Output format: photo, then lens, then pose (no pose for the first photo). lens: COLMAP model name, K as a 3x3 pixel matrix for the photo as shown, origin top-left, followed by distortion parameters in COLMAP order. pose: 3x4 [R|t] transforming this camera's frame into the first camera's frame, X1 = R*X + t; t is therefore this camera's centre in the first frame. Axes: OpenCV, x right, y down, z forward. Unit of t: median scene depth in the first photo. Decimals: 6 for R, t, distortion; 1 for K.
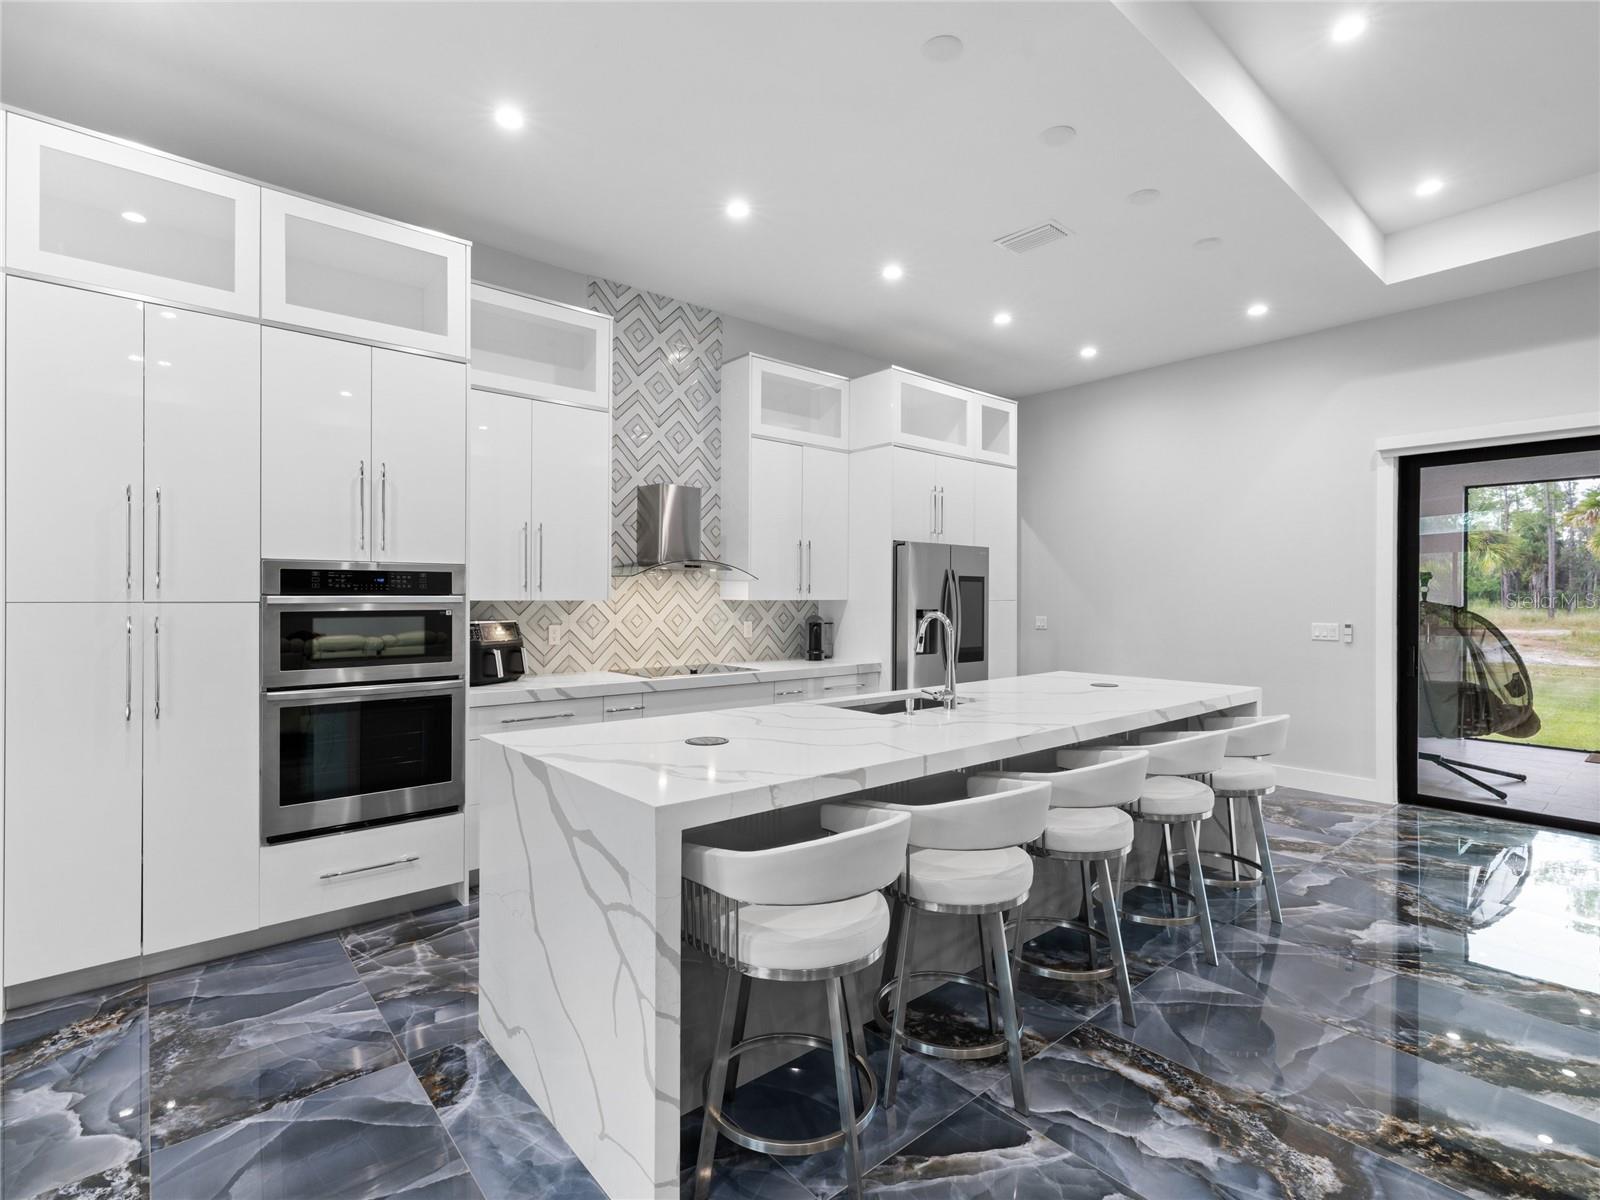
lens RADIAL K [[764.1, 0, 792.0], [0, 764.1, 597.4], [0, 0, 1]] dist [0.000055, 0.000301]
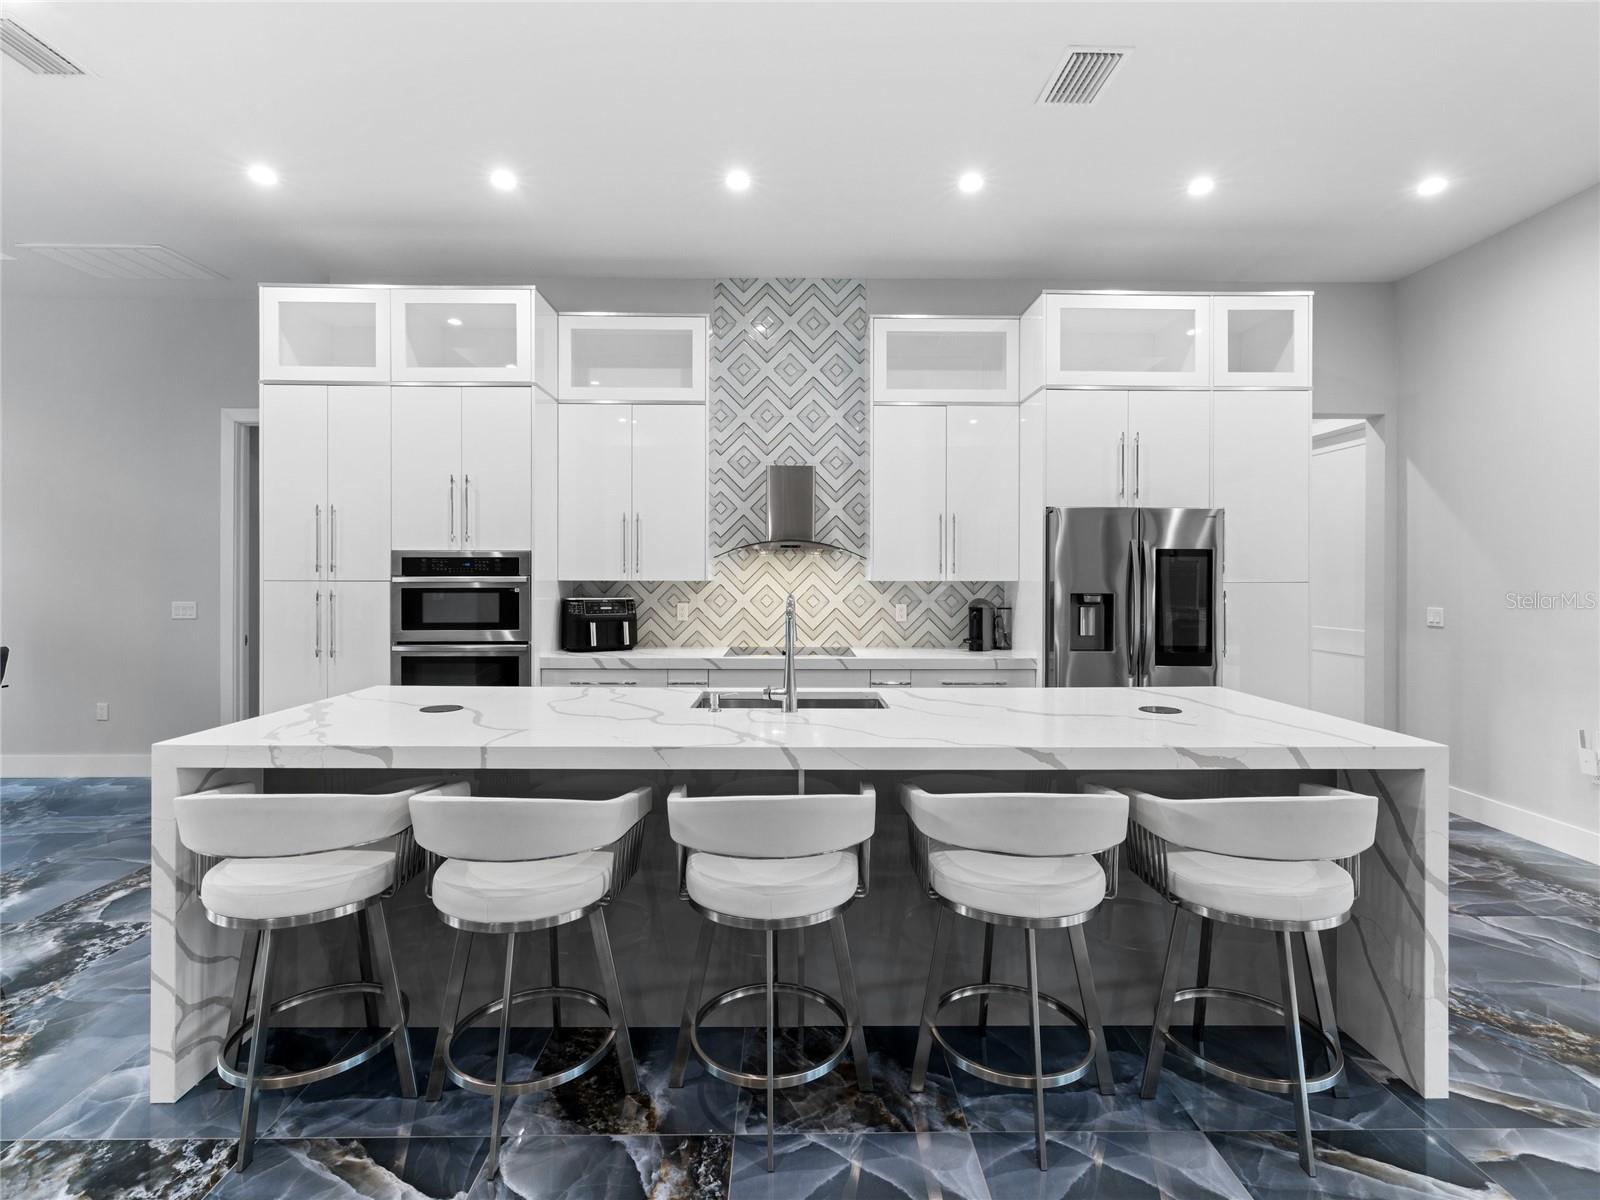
lens RADIAL K [[758.1, 0, 801.4], [0, 758.1, 578.4], [0, 0, 1]] dist [0.000702, 0.000415]
pose [[0.772761, 0.000059, -0.634697, 0.491534], [-0.000431, 1.000000, -0.000431, 0.000957], [0.634696, 0.000606, 0.772761, 0.246409]]
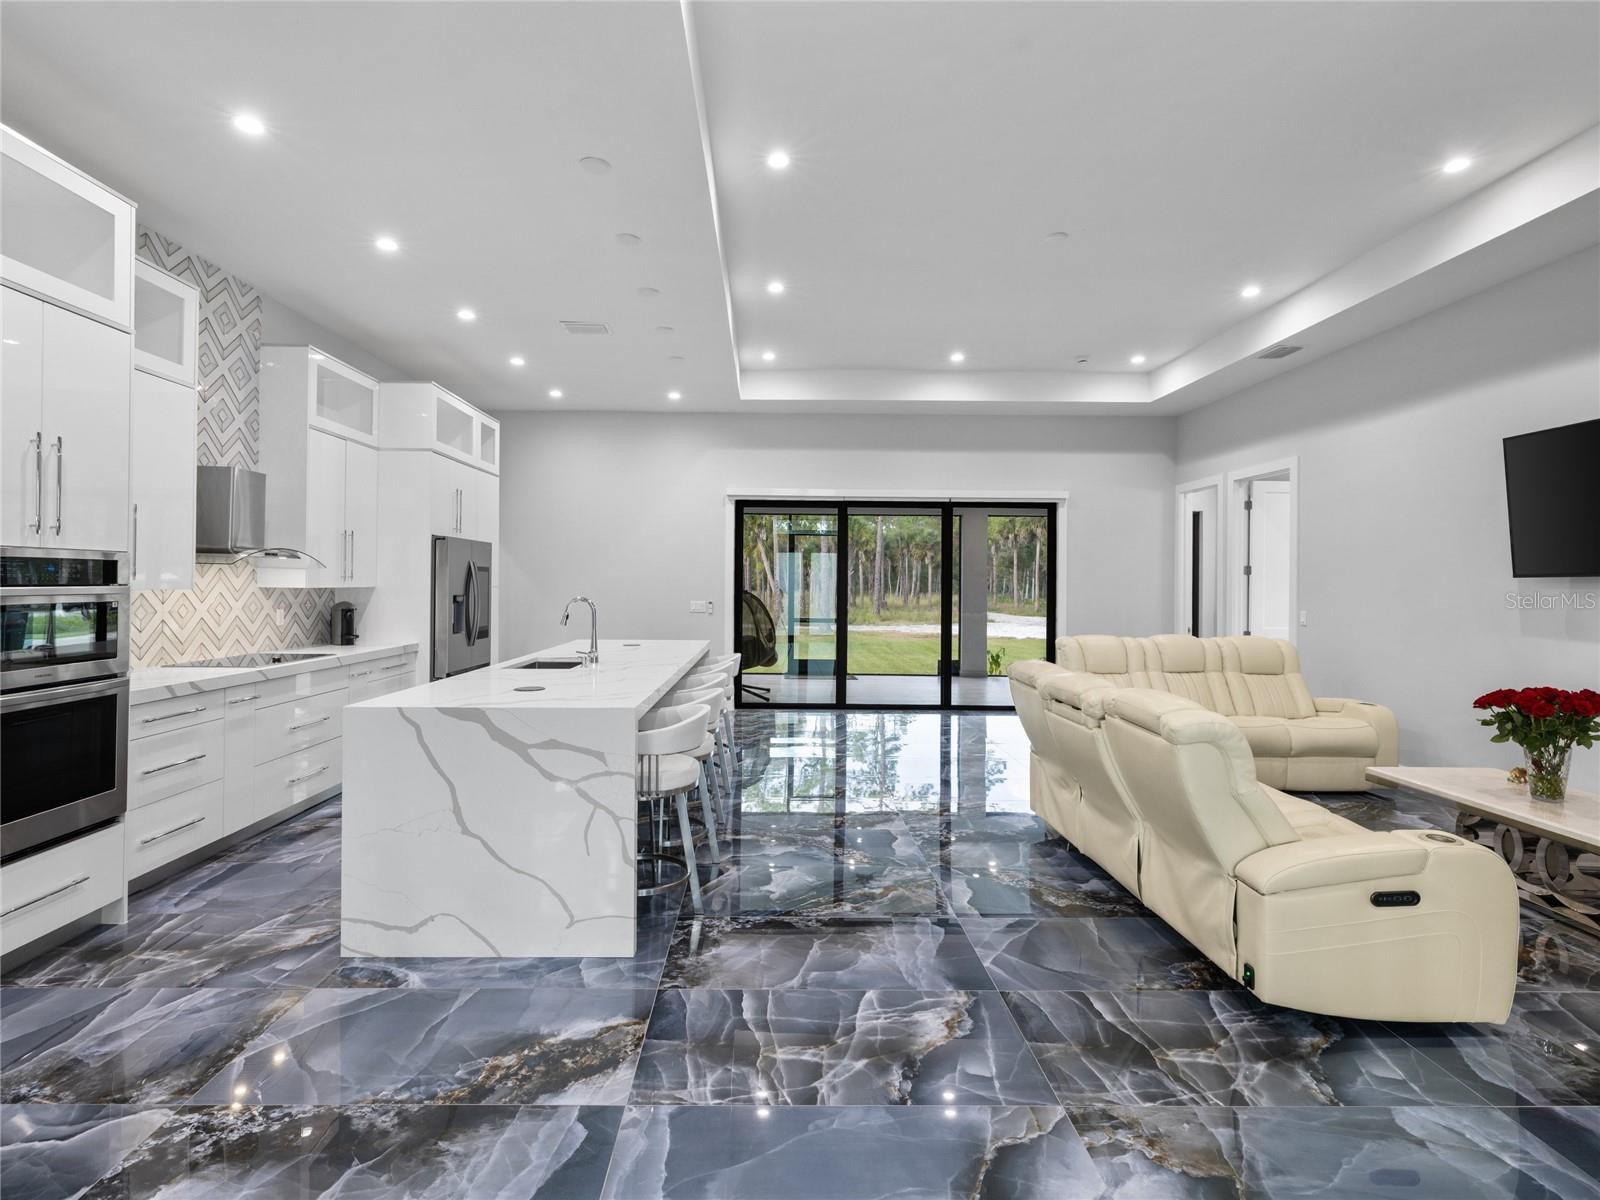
lens RADIAL K [[763.7, 0, 777.5], [0, 763.7, 582.3], [0, 0, 1]] dist [0.000188, 0.000314]
pose [[0.638667, 0.002689, 0.769479, -0.463082], [-0.004937, 0.999988, 0.000603, -0.007976], [-0.769467, -0.004184, 0.638672, -0.138275]]
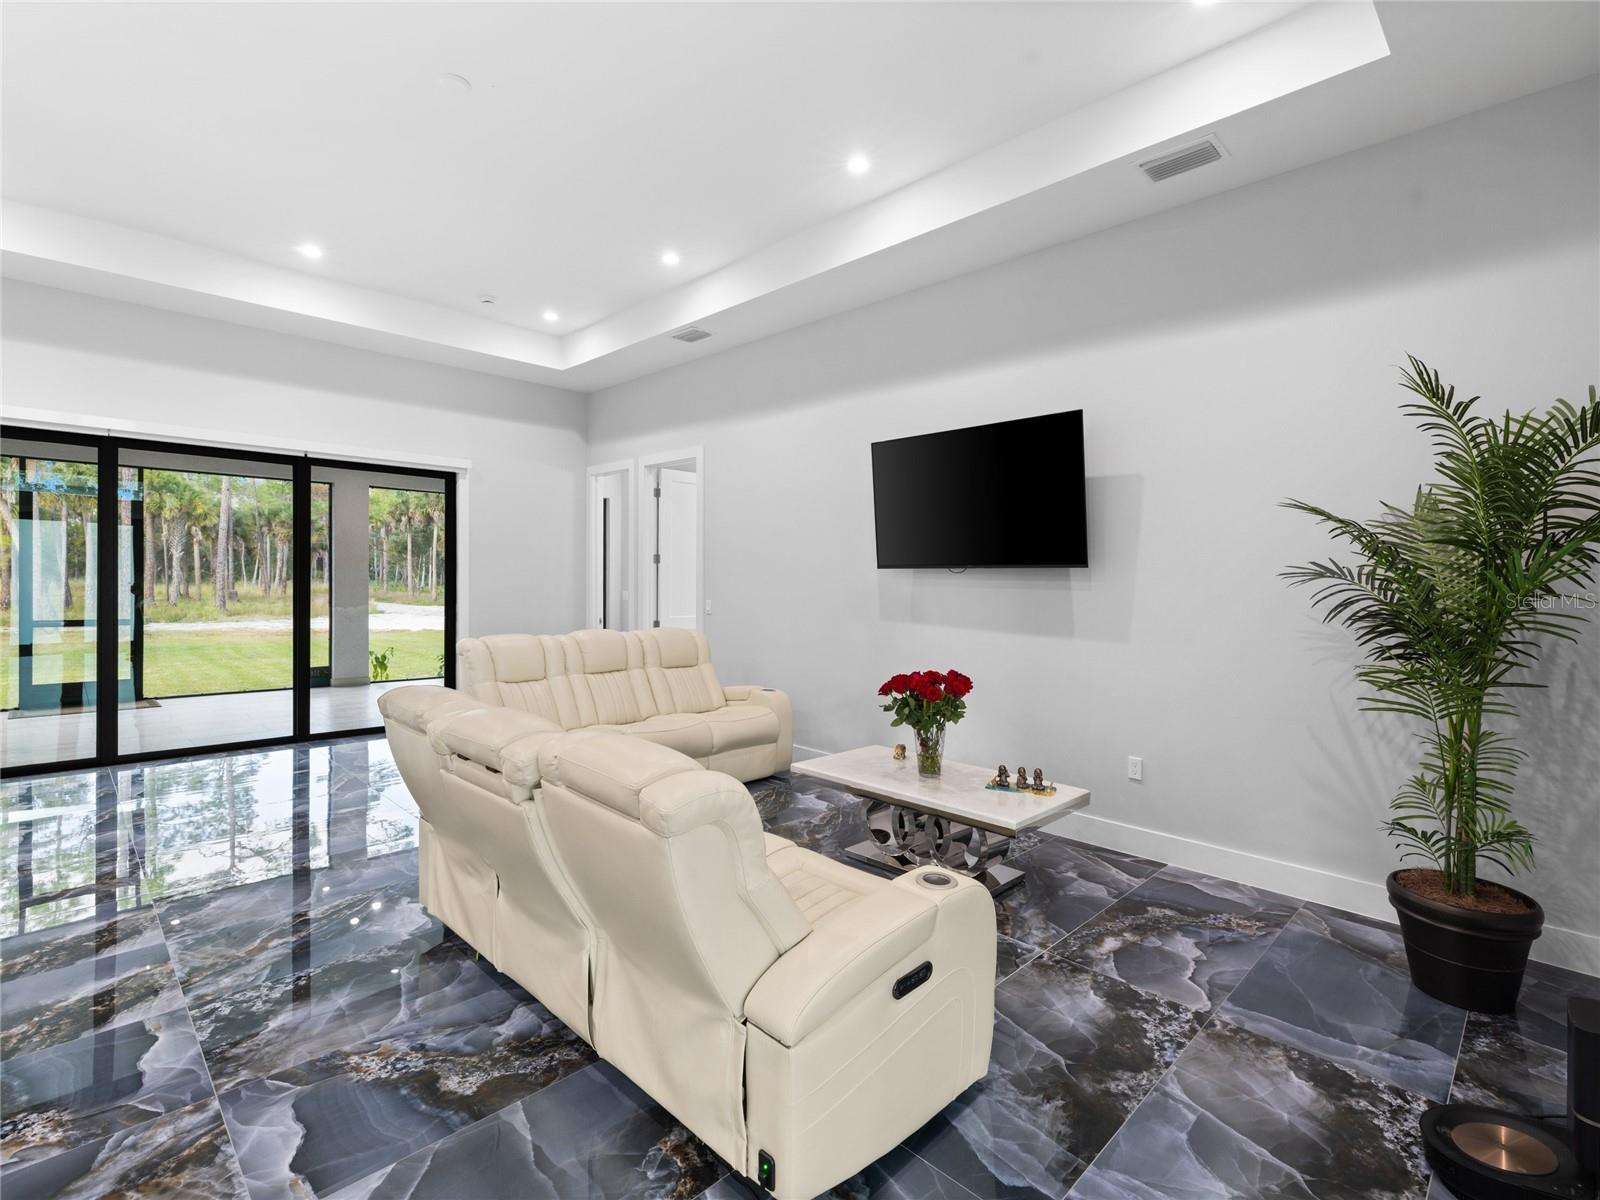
lens RADIAL K [[756.1, 0, 799.7], [0, 756.1, 596.2], [0, 0, 1]] dist [-0.000952, 0.000111]
pose [[-0.084648, -0.028714, 0.995997, -0.171537], [-0.013684, 0.999524, 0.027653, -0.006692], [-0.996317, -0.011288, -0.085001, -0.031966]]
